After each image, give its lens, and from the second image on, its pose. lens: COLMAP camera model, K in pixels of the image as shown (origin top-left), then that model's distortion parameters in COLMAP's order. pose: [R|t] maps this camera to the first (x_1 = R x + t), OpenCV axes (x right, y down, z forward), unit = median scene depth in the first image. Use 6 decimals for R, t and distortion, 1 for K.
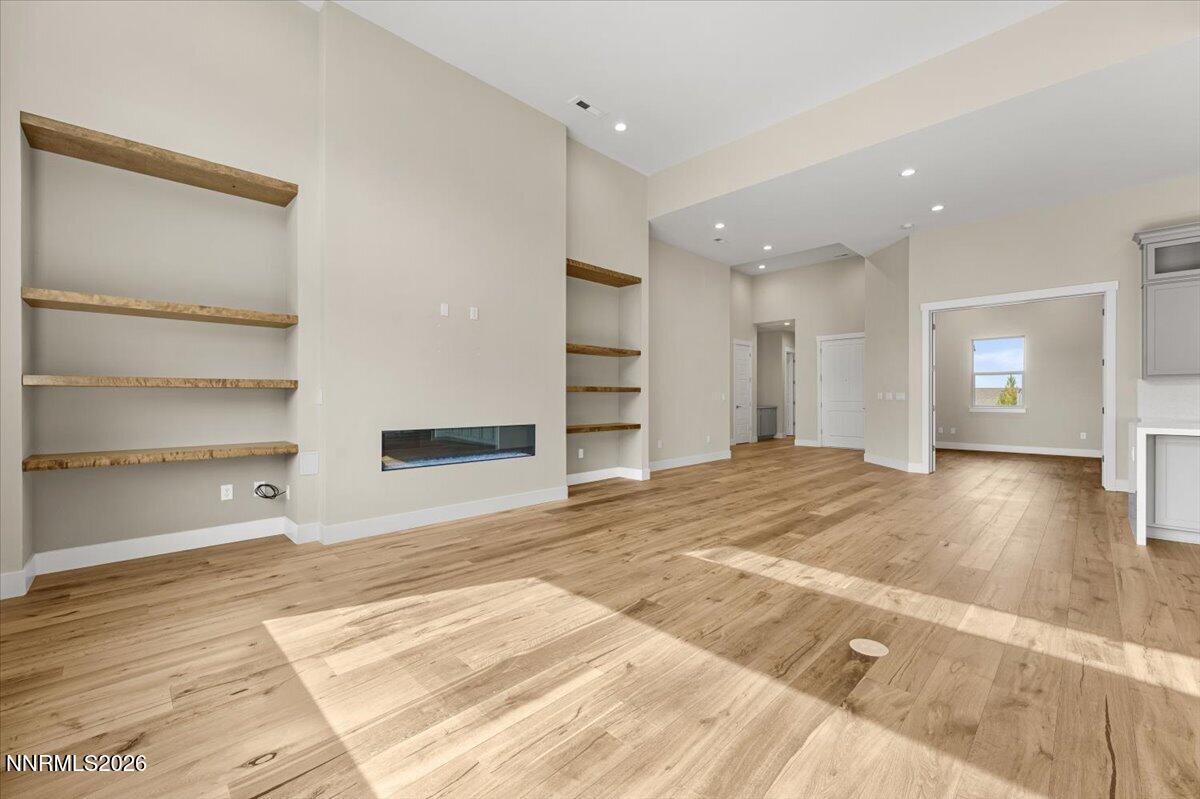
lens RADIAL K [[490.0, 0, 596.4], [0, 490.0, 399.6], [0, 0, 1]] dist [0.004830, 0.000351]
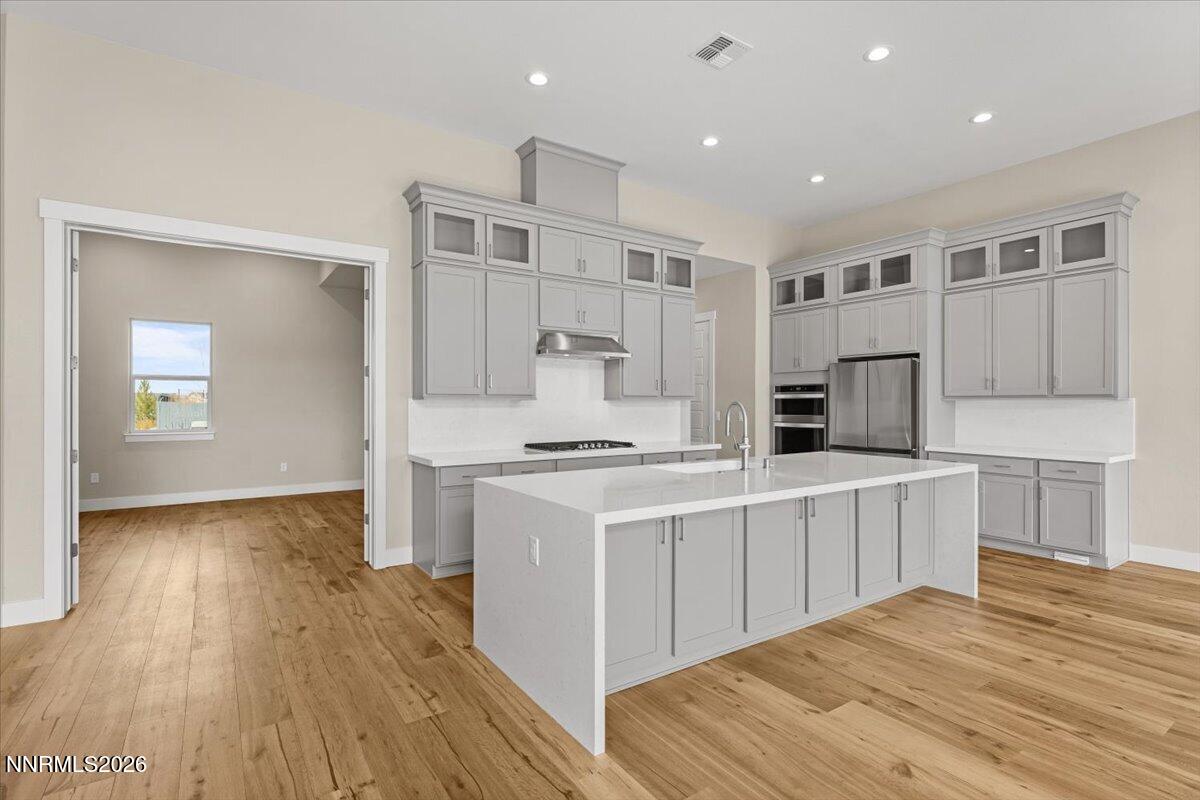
lens RADIAL K [[577.2, 0, 604.0], [0, 577.2, 403.5], [0, 0, 1]] dist [-0.001071, 0.000406]
pose [[0.187399, -0.000236, 0.982284, 0.318623], [0.003375, 0.999994, -0.000404, -0.029892], [-0.982278, 0.003391, 0.187398, 0.516791]]
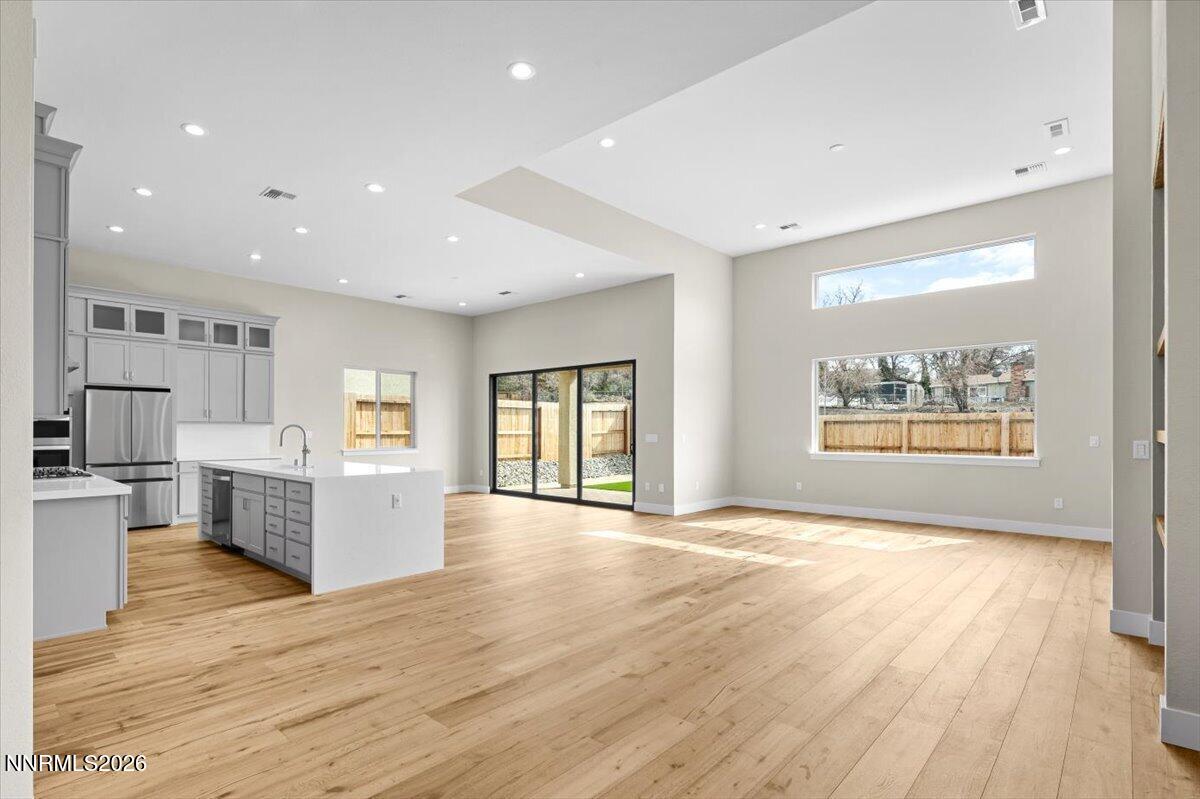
lens RADIAL K [[577.2, 0, 576.0], [0, 577.2, 429.3], [0, 0, 1]] dist [-0.001071, 0.000406]
pose [[-0.998808, -0.000964, -0.048812, 0.494868], [-0.001079, 0.999997, 0.002333, -0.026316], [0.048809, 0.002382, -0.998805, 1.396001]]
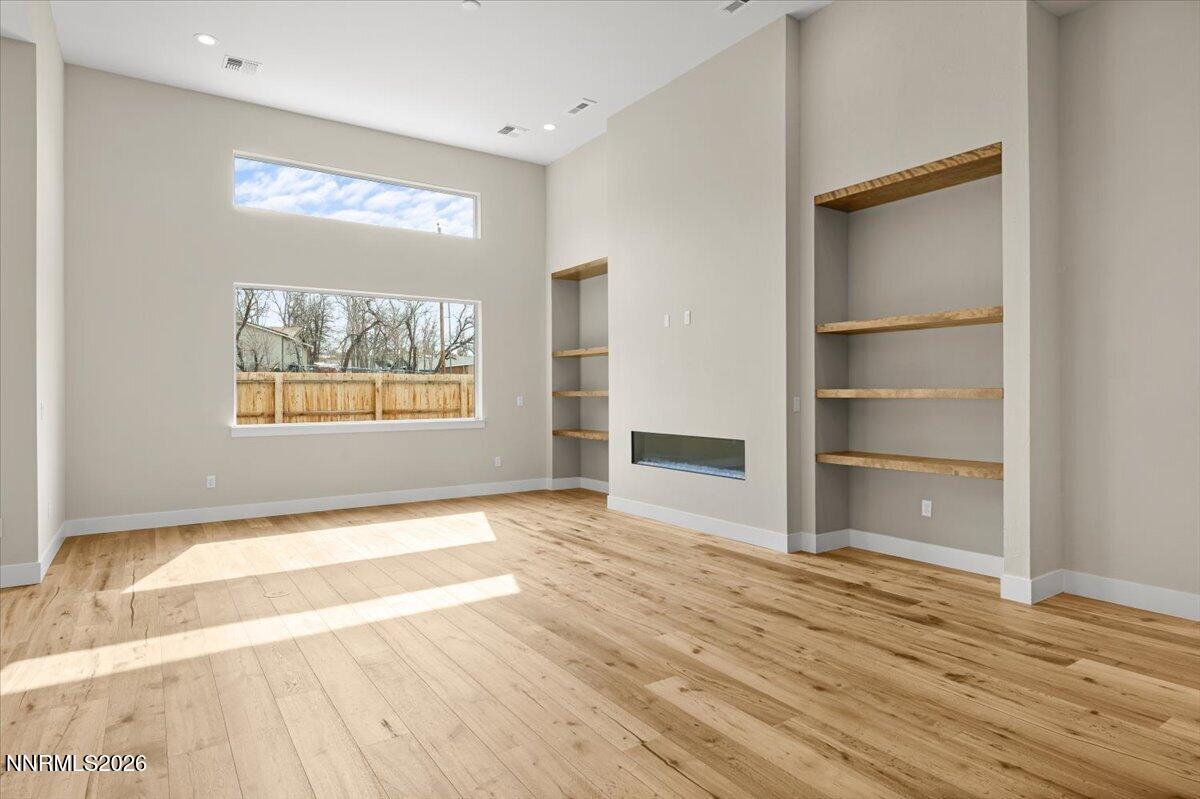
lens RADIAL K [[659.5, 0, 598.9], [0, 659.5, 395.6], [0, 0, 1]] dist [-0.015332, 0.001488]
pose [[-0.187681, 0.005702, -0.982214, 0.764184], [0.000154, 0.999983, 0.005776, -0.021425], [0.982230, 0.000933, -0.187679, 0.776109]]
